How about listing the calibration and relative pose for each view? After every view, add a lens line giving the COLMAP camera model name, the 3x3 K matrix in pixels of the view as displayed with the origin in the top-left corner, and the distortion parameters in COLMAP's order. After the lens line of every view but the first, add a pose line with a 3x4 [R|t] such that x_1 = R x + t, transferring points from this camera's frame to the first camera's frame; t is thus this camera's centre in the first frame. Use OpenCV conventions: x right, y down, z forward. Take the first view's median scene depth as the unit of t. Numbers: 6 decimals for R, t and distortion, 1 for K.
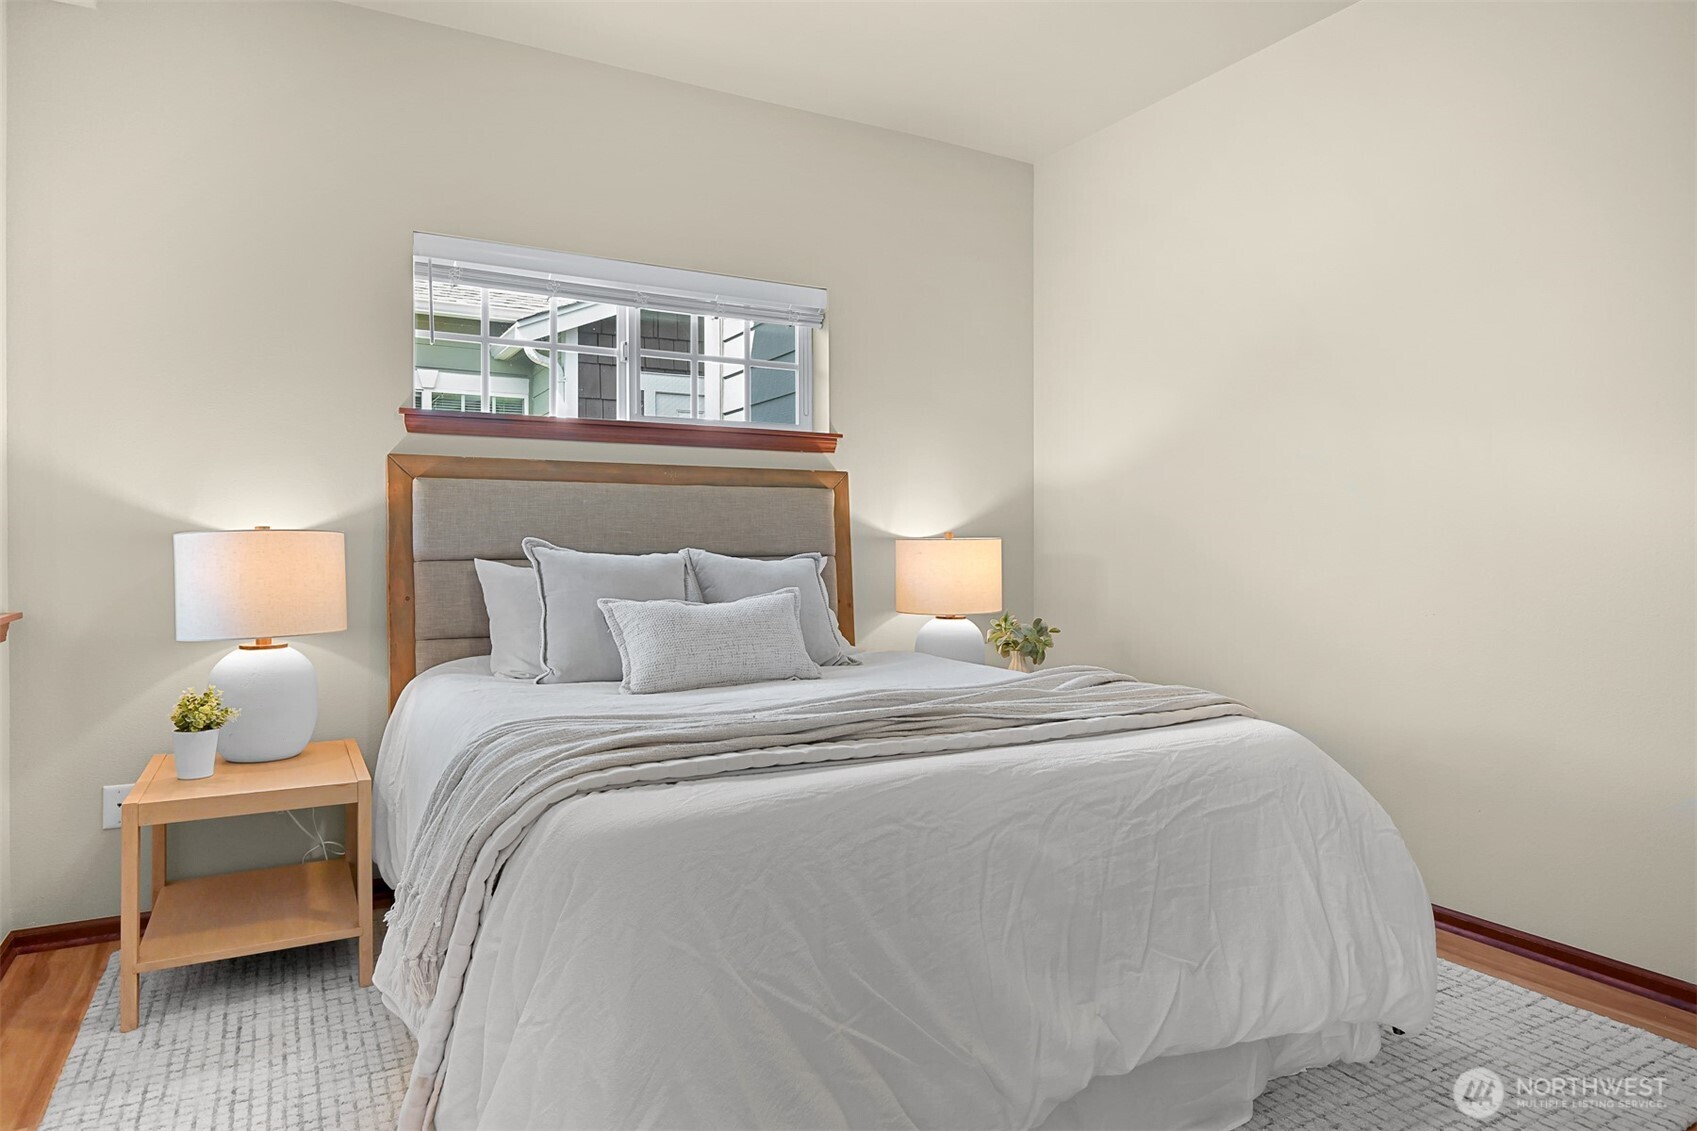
lens RADIAL K [[1023.0, 0, 848.5], [0, 1023.0, 565.5], [0, 0, 1]] dist [0.003855, 0.000633]
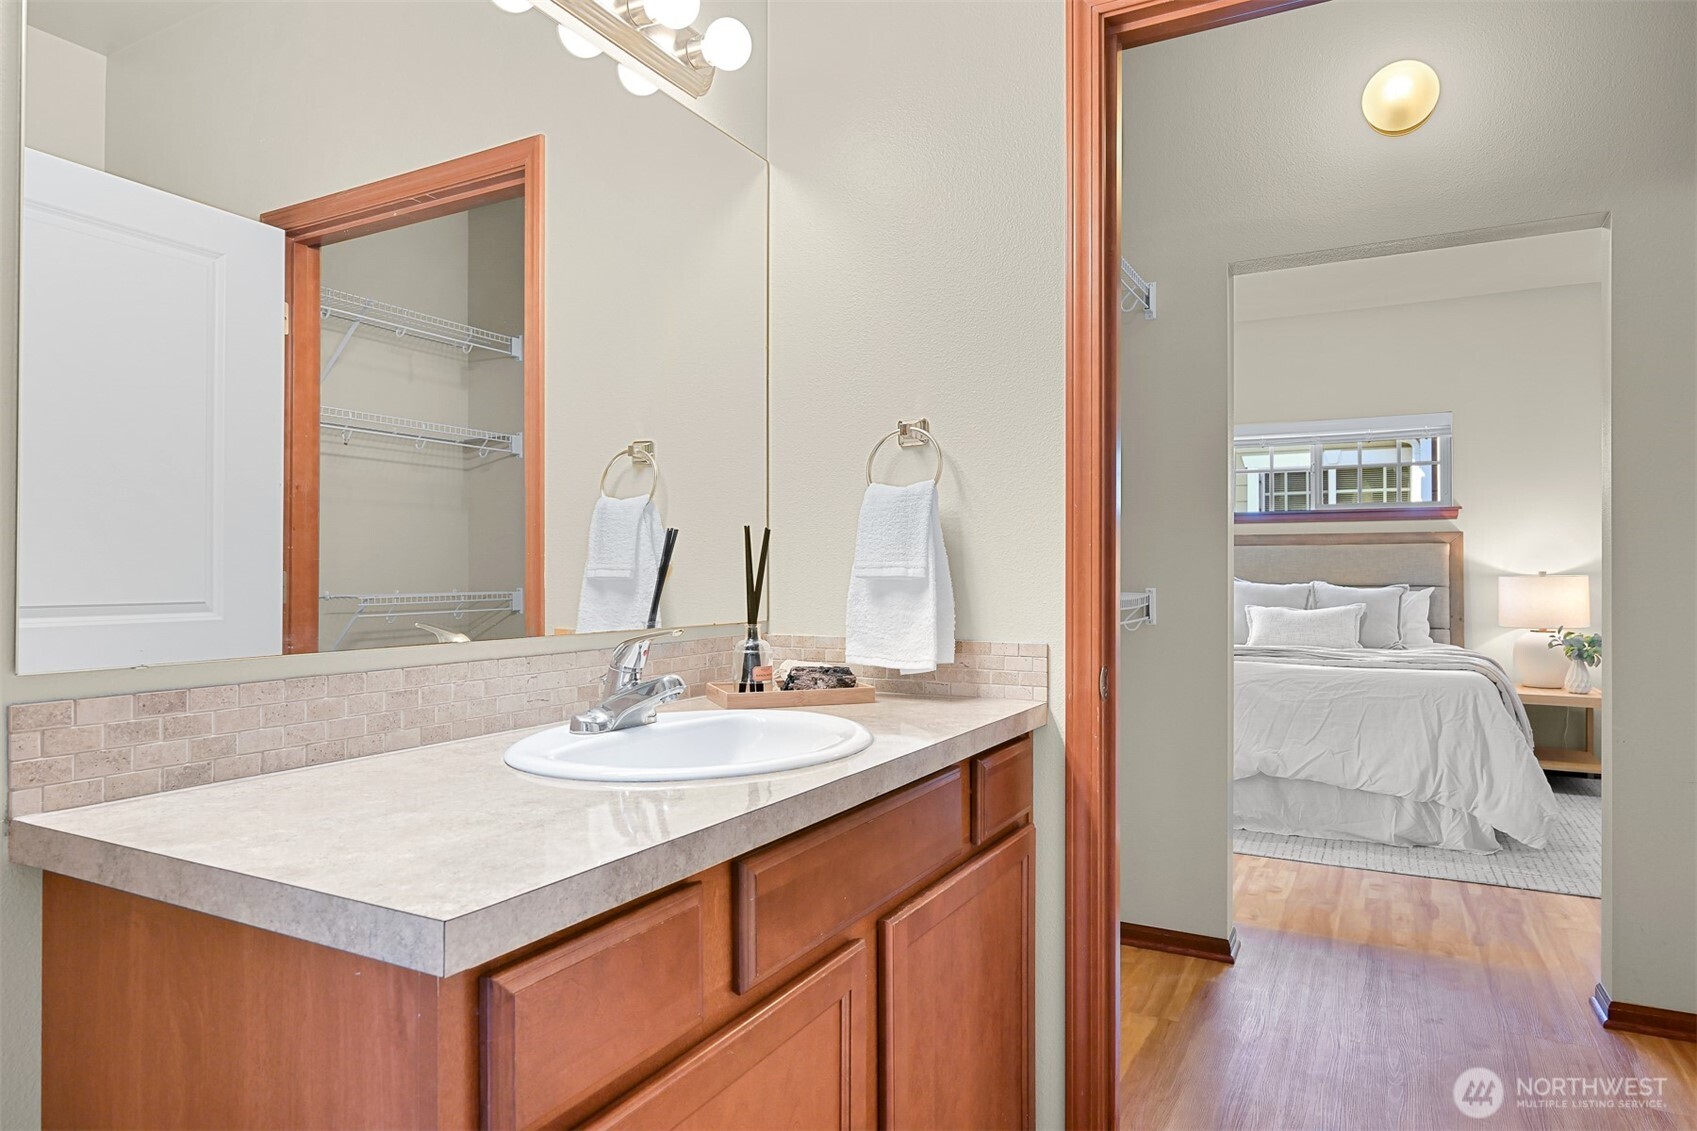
lens RADIAL K [[1013.9, 0, 849.6], [0, 1013.9, 568.4], [0, 0, 1]] dist [-0.002956, 0.000881]
pose [[0.535137, -0.003766, -0.844757, 0.941182], [-0.020132, 0.999649, -0.017210, 0.008741], [0.844525, 0.026216, 0.534874, -0.688135]]
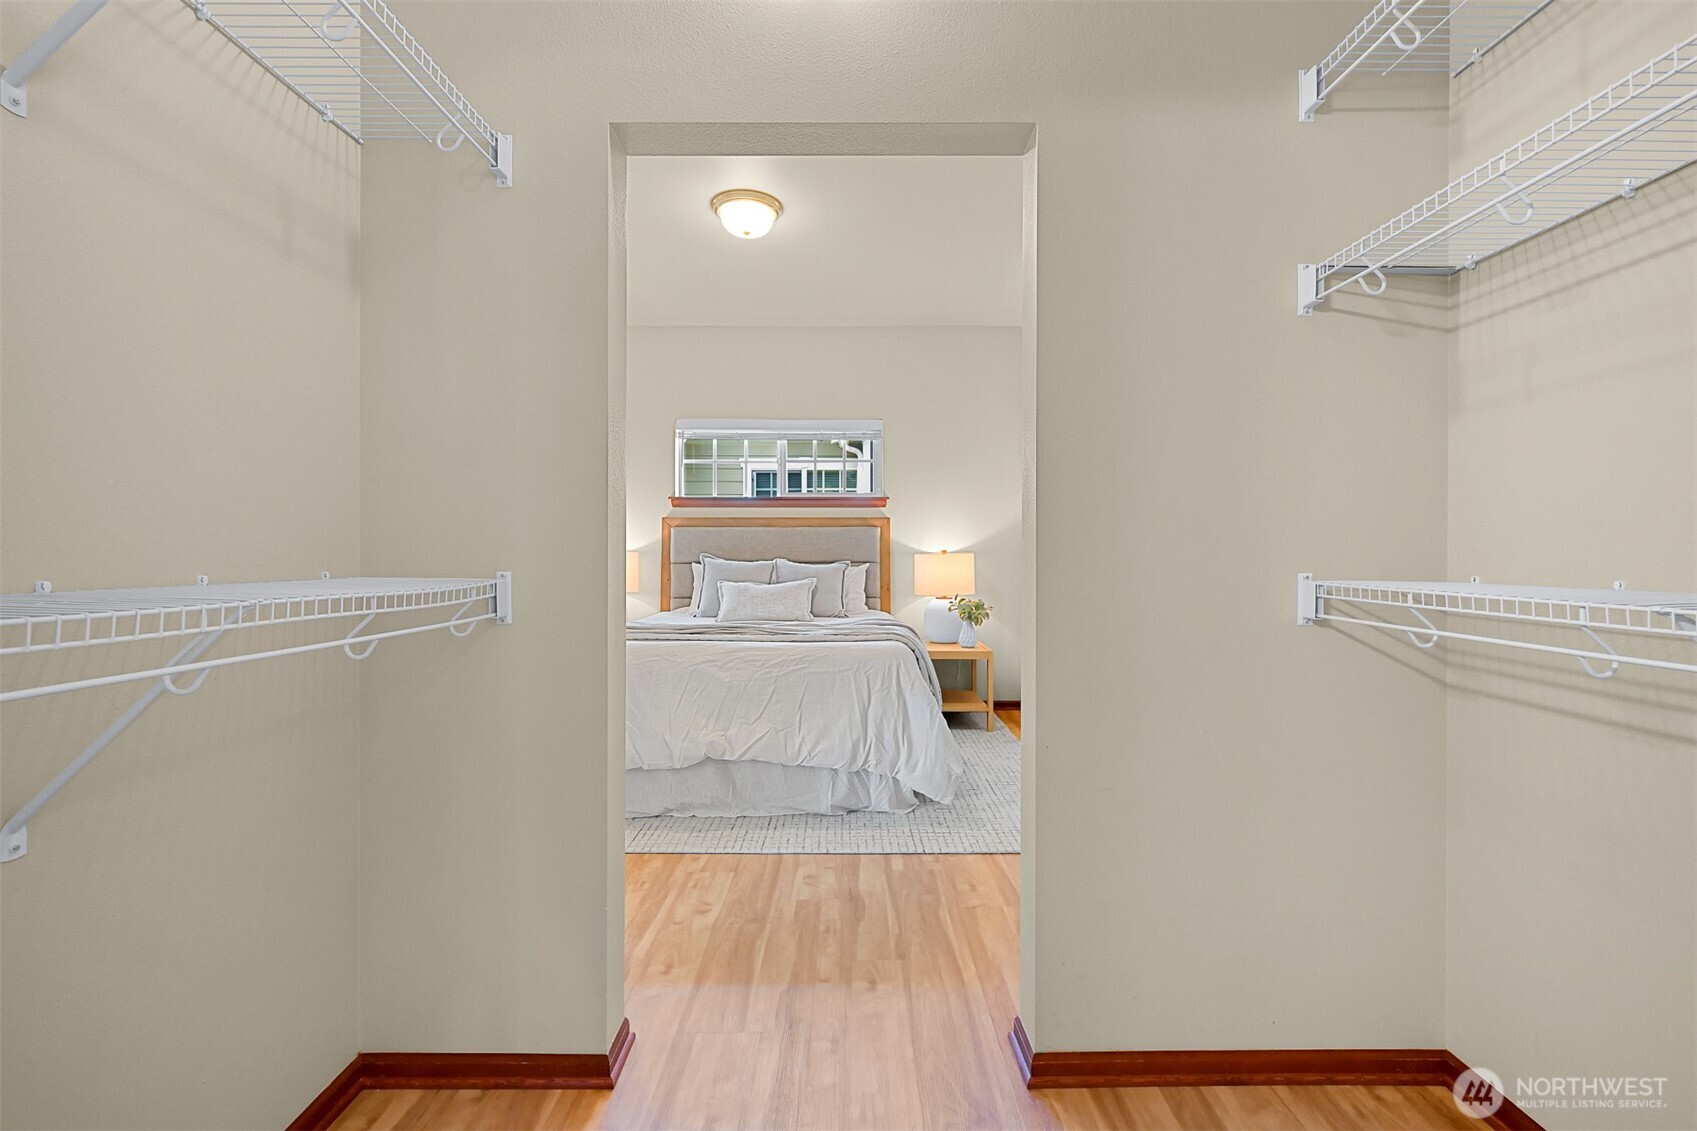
lens RADIAL K [[751.9, 0, 854.0], [0, 751.9, 574.9], [0, 0, 1]] dist [-0.000999, 0.000245]
pose [[0.872194, 0.014282, -0.488952, 0.732606], [-0.011161, 0.999894, 0.009298, 0.000198], [0.489033, -0.002652, 0.872261, -0.261273]]
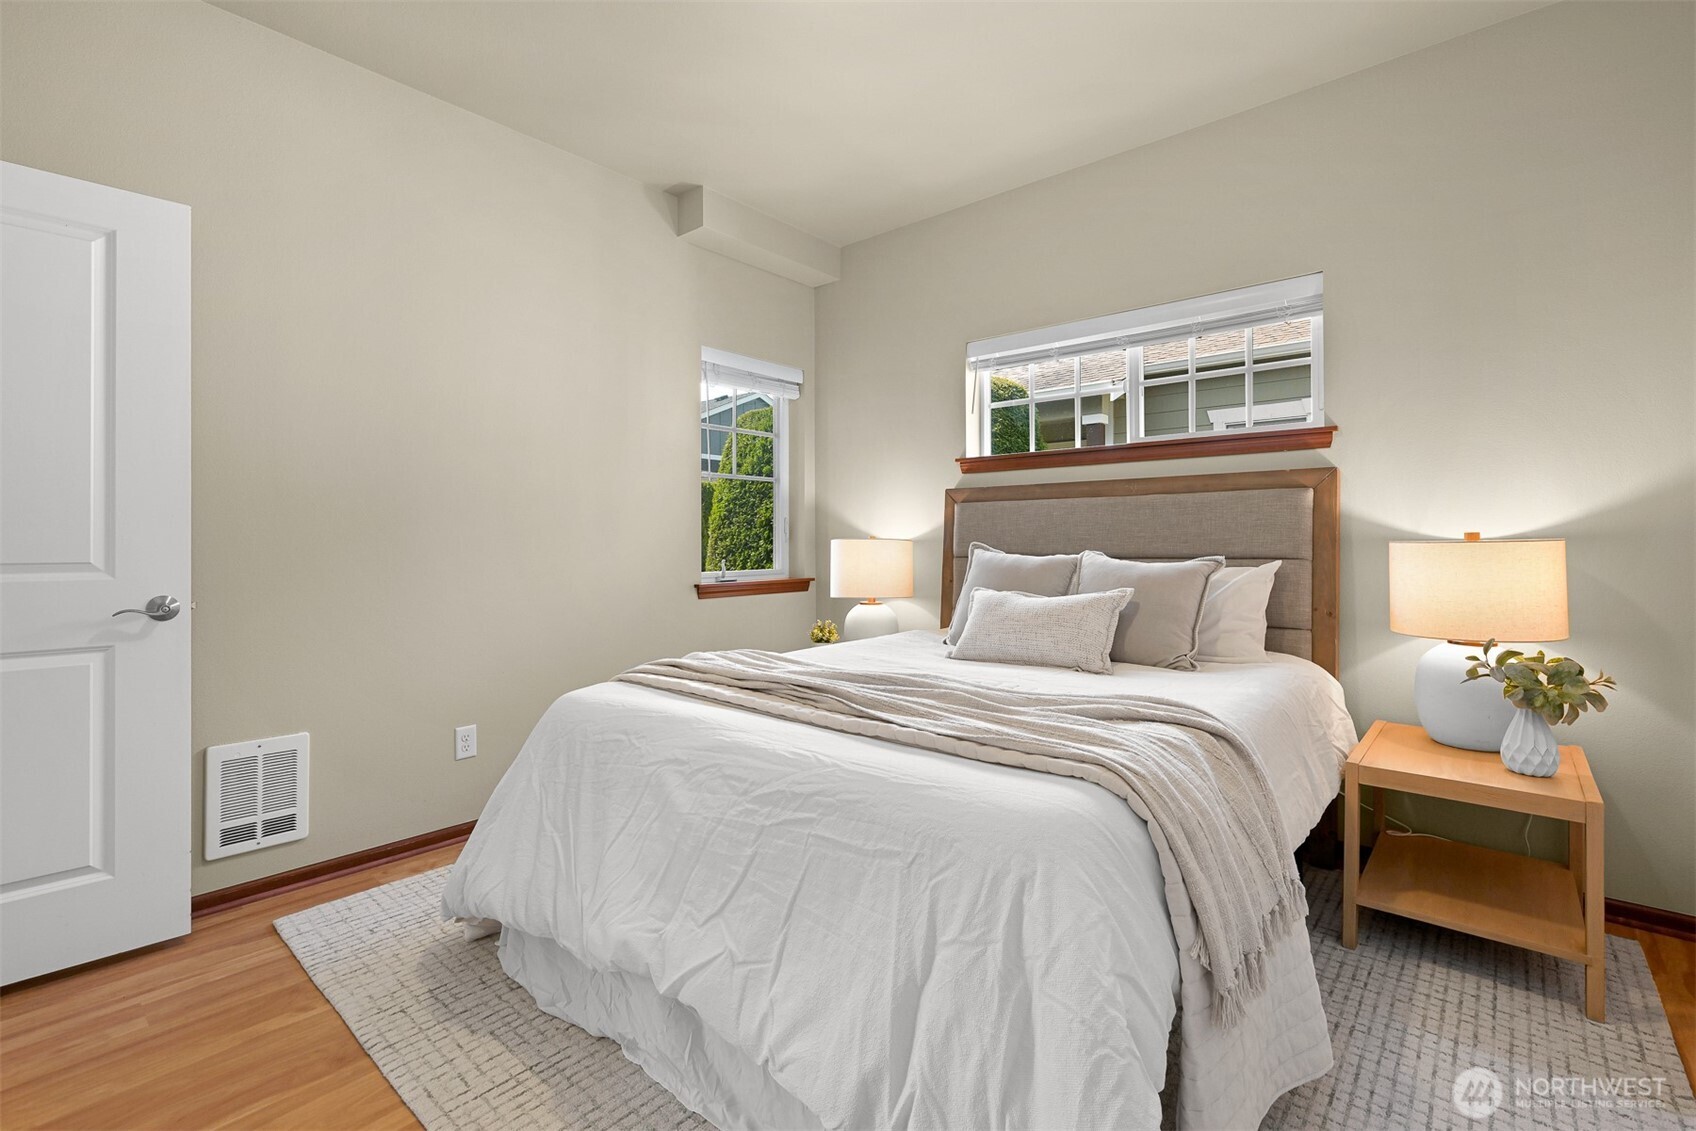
lens RADIAL K [[758.9, 0, 852.9], [0, 758.9, 558.7], [0, 0, 1]] dist [-0.002385, 0.000559]
pose [[0.339784, 0.018879, -0.940314, 0.582617], [-0.018265, 0.999742, 0.013472, -0.014618], [0.940326, 0.012598, 0.340041, 0.449000]]
